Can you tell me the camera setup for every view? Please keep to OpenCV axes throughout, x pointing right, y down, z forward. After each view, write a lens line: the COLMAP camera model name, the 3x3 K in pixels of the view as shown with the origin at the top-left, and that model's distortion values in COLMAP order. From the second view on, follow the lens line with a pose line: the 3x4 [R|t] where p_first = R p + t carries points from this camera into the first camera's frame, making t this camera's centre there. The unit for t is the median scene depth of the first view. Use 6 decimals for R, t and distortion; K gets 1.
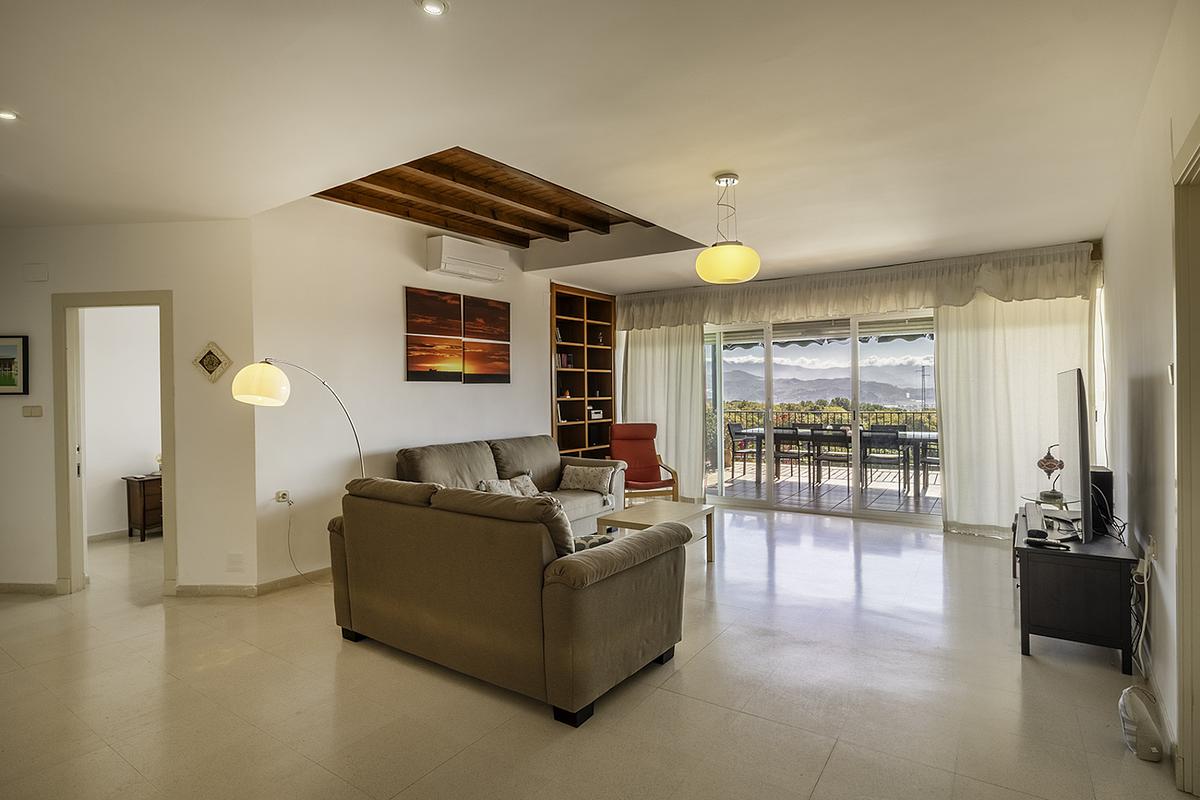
lens RADIAL K [[602.5, 0, 601.5], [0, 602.5, 397.5], [0, 0, 1]] dist [-0.003866, -0.000672]
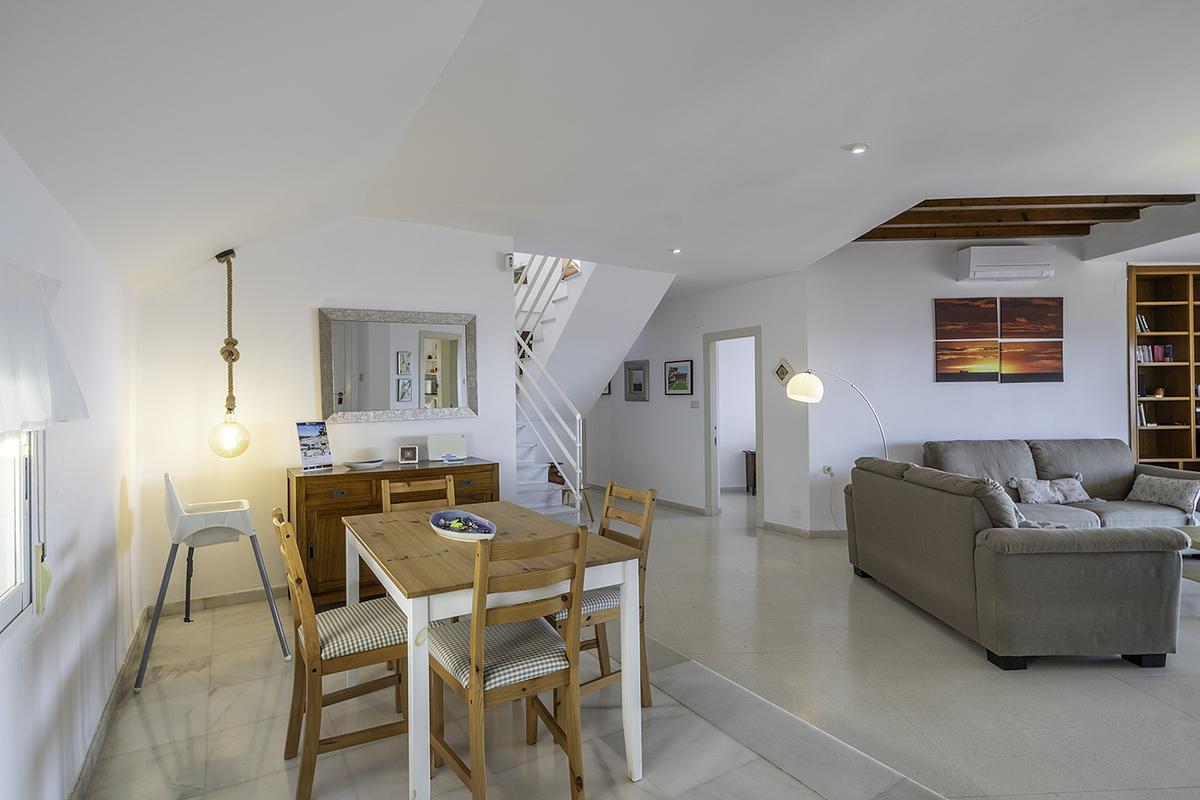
lens RADIAL K [[602.5, 0, 601.5], [0, 602.5, 397.5], [0, 0, 1]] dist [-0.003866, -0.000672]
pose [[0.589336, 0.001707, -0.807886, 0.208606], [-0.000882, 0.999999, 0.001469, 0.000360], [0.807888, -0.000153, 0.589336, -0.165327]]
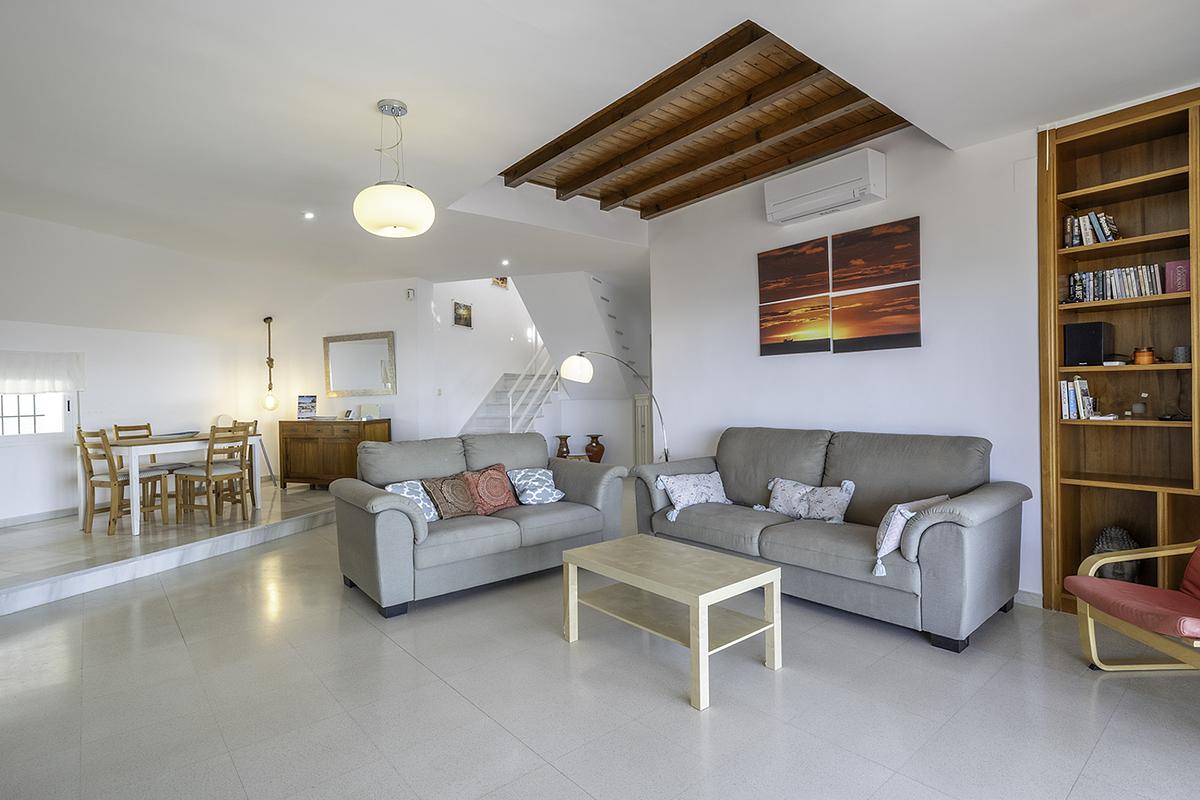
lens RADIAL K [[602.5, 0, 601.5], [0, 602.5, 397.5], [0, 0, 1]] dist [-0.003866, -0.000672]
pose [[-0.267957, 0.029837, -0.962969, 0.600644], [0.016108, 0.999519, 0.026487, 0.007698], [0.963296, -0.008414, -0.268309, 0.958607]]
